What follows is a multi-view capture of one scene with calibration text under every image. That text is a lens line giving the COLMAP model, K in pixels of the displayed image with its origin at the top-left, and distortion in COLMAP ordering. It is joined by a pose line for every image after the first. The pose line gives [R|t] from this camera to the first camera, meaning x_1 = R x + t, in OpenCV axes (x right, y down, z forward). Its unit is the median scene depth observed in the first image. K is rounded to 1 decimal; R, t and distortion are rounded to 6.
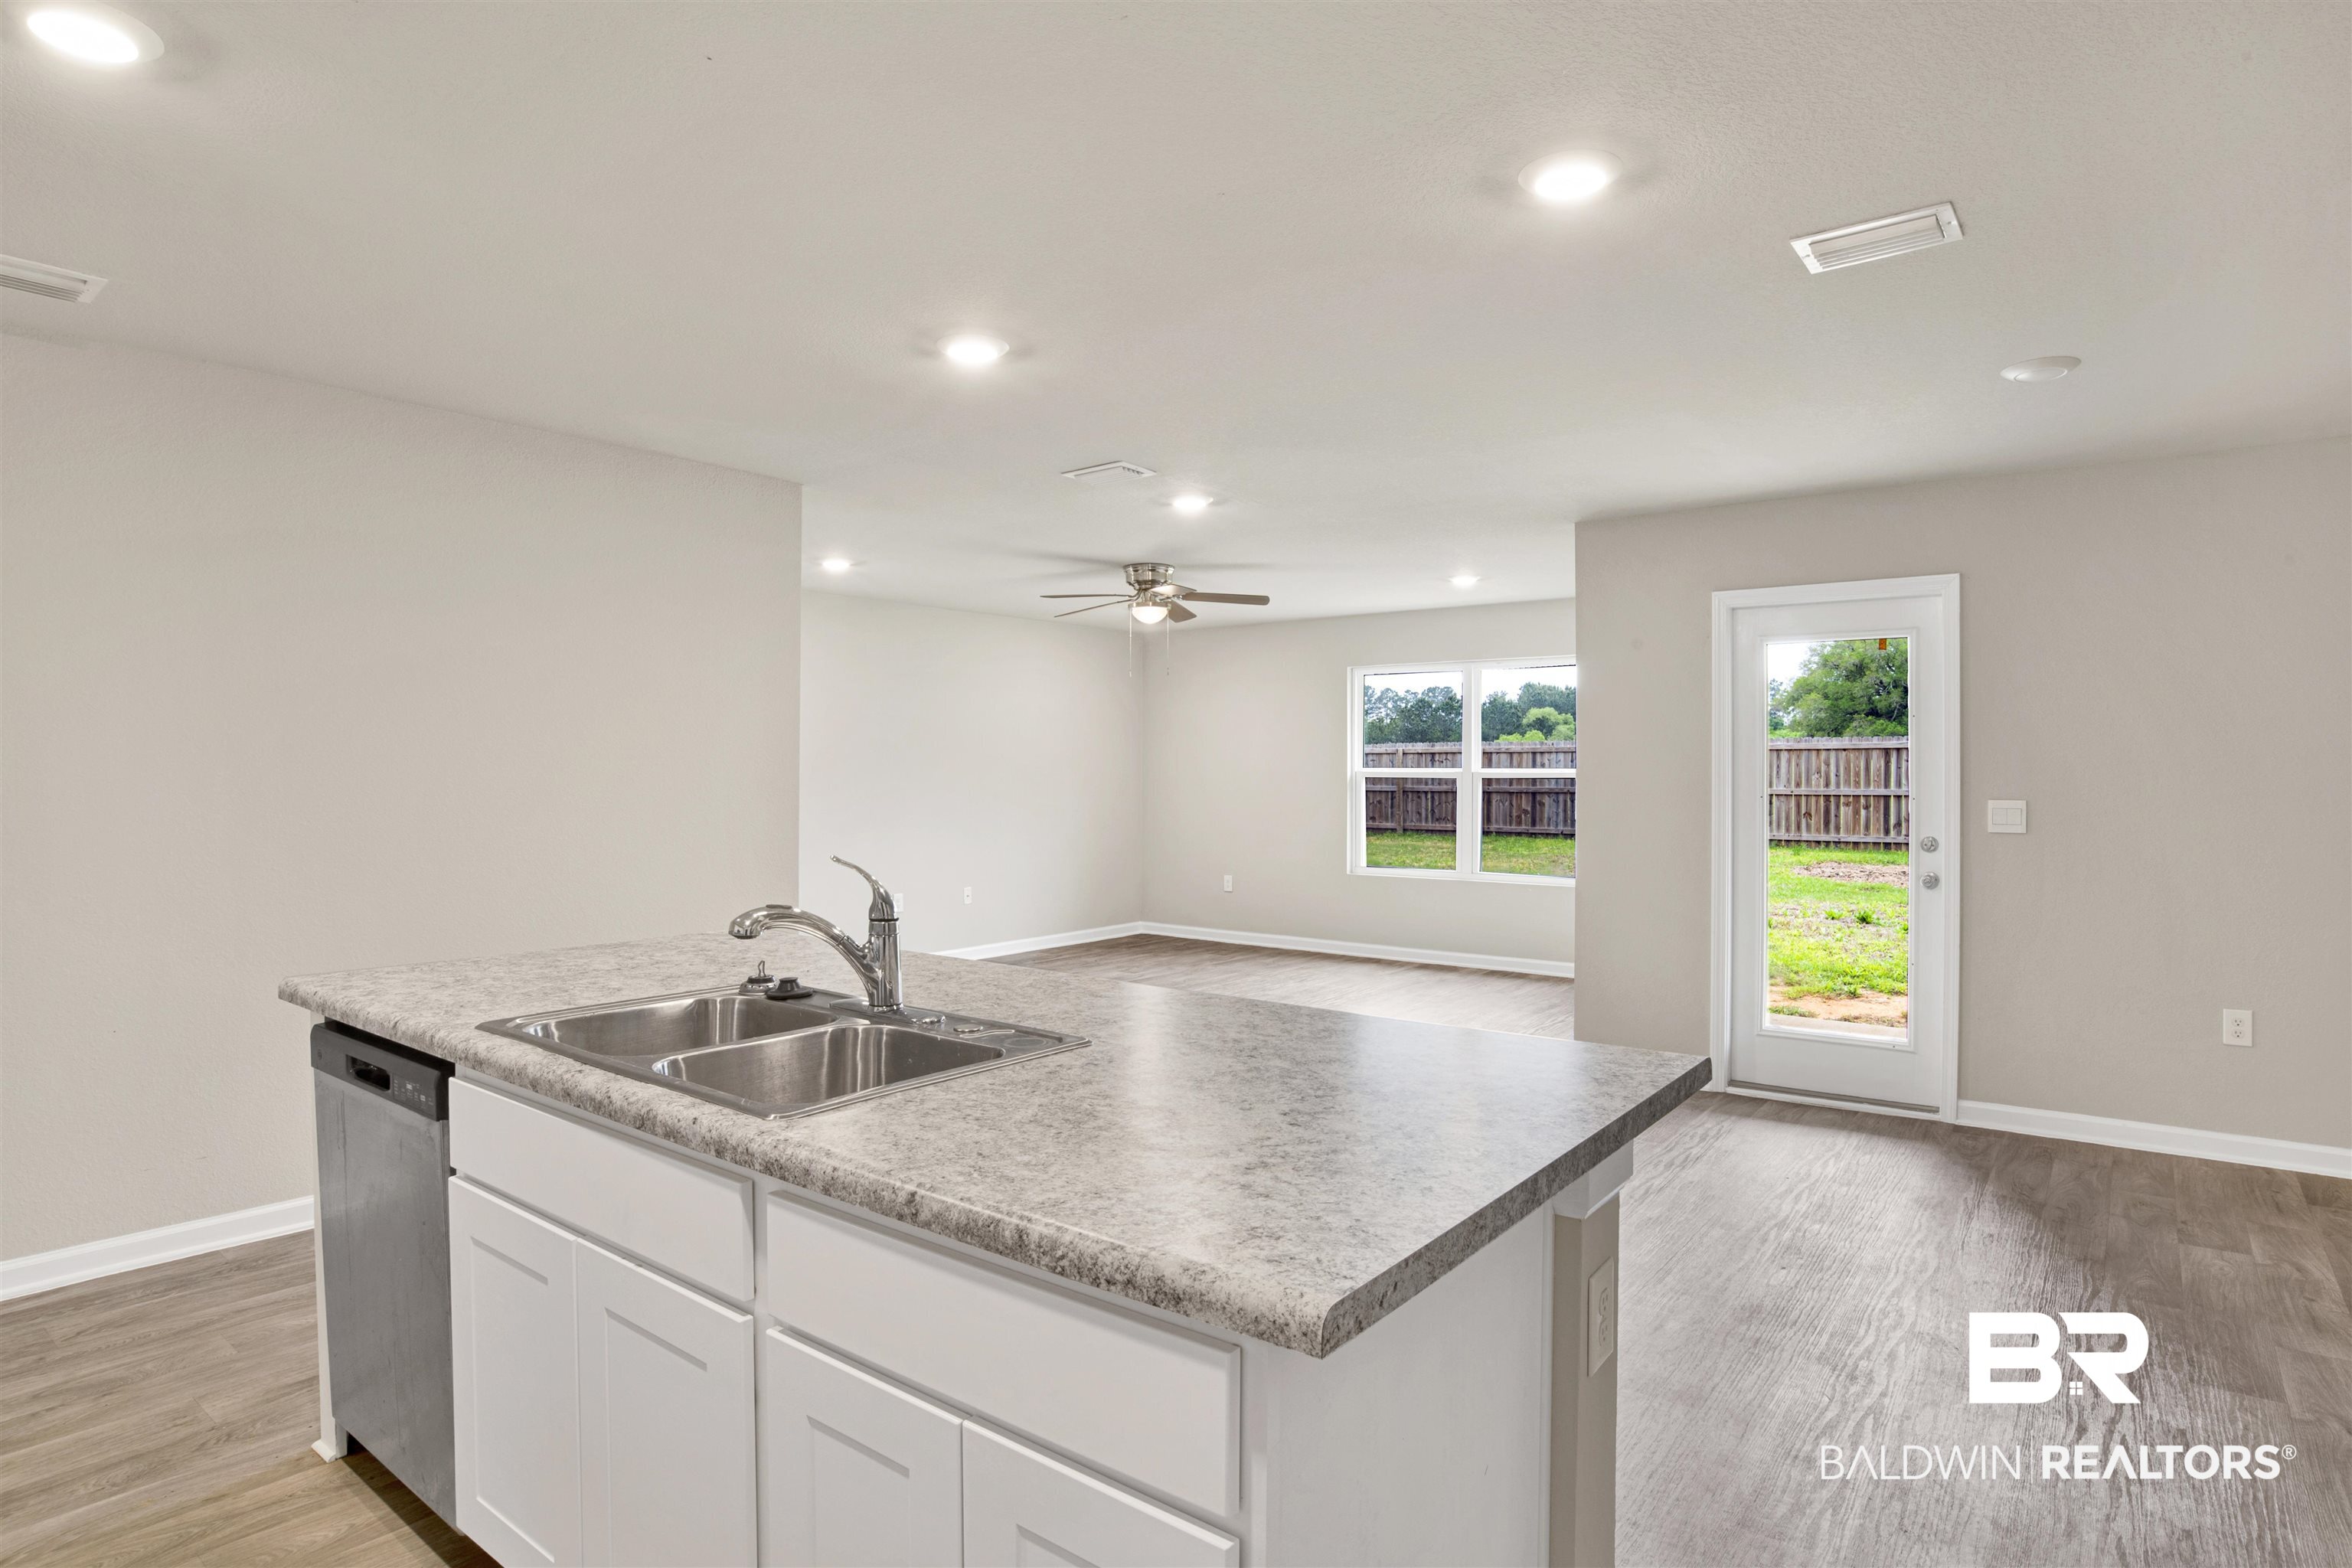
lens RADIAL K [[1250.3, 0, 1173.7], [0, 1250.3, 768.6], [0, 0, 1]] dist [-0.069198, 0.026794]
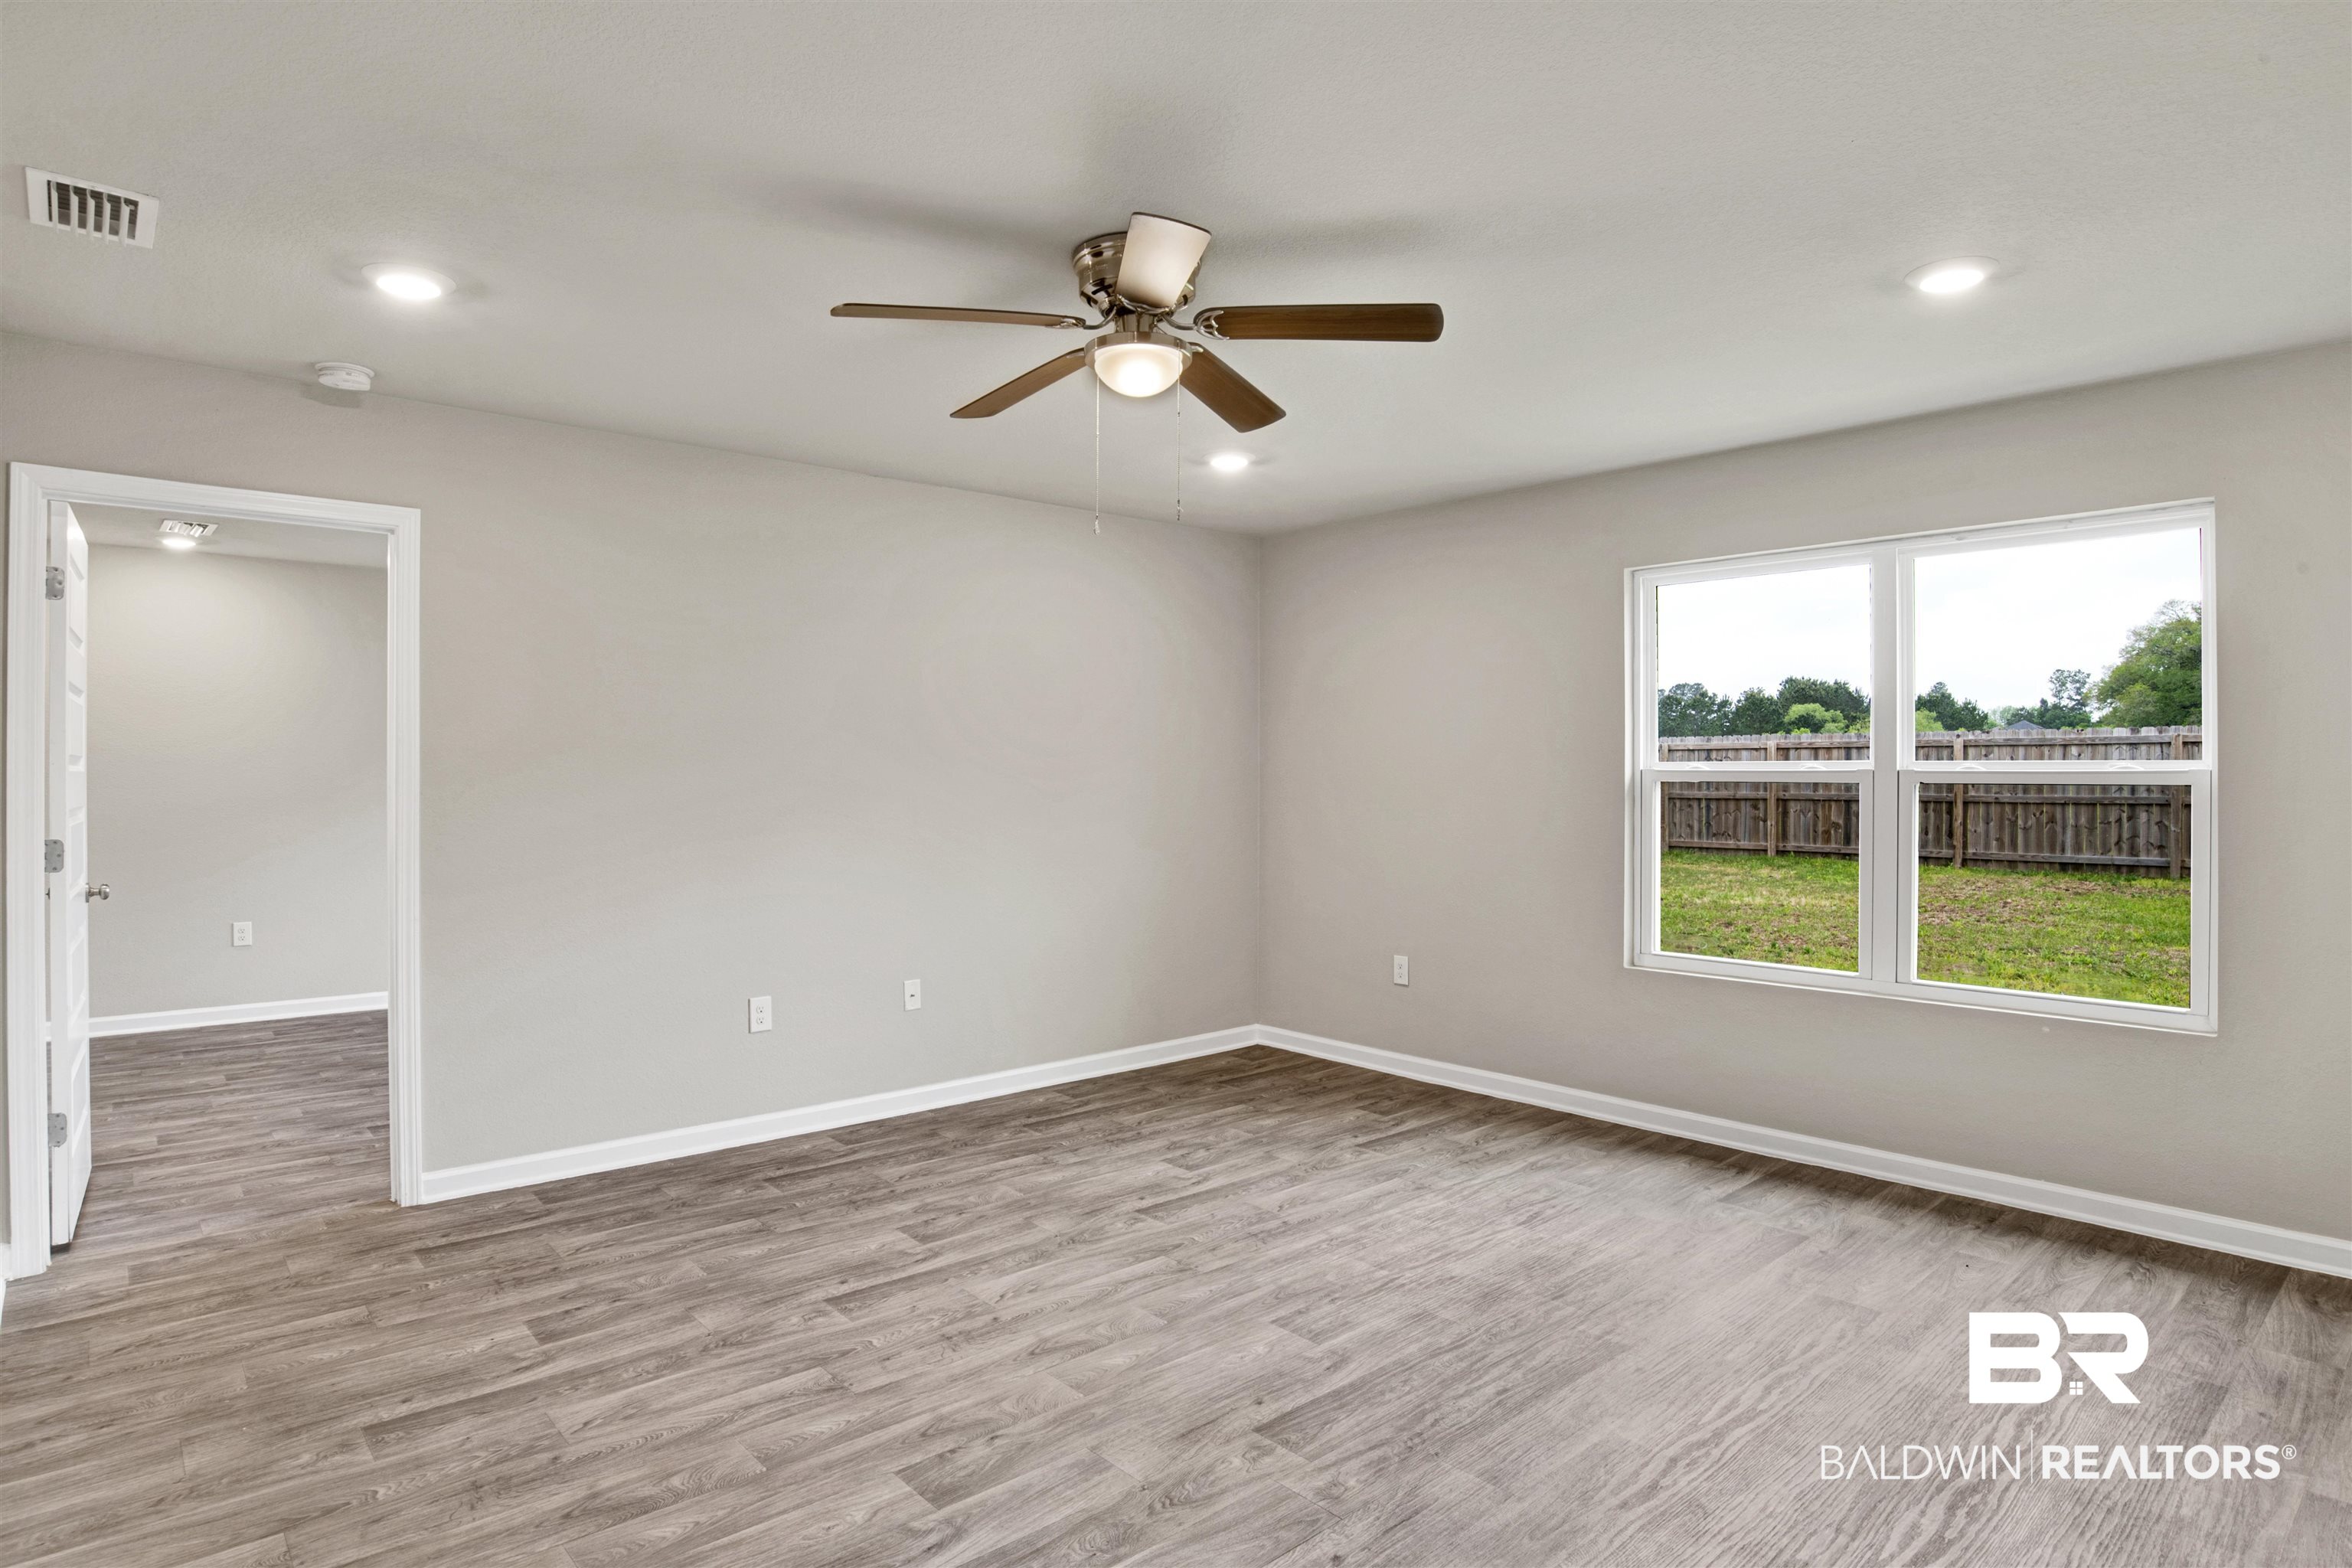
lens RADIAL K [[1266.4, 0, 1162.1], [0, 1266.4, 766.2], [0, 0, 1]] dist [-0.069417, 0.028048]
pose [[0.982608, -0.008938, -0.185477, 0.017397], [0.007299, 0.999928, -0.009516, 0.002425], [0.185549, 0.007997, 0.982603, 0.170338]]
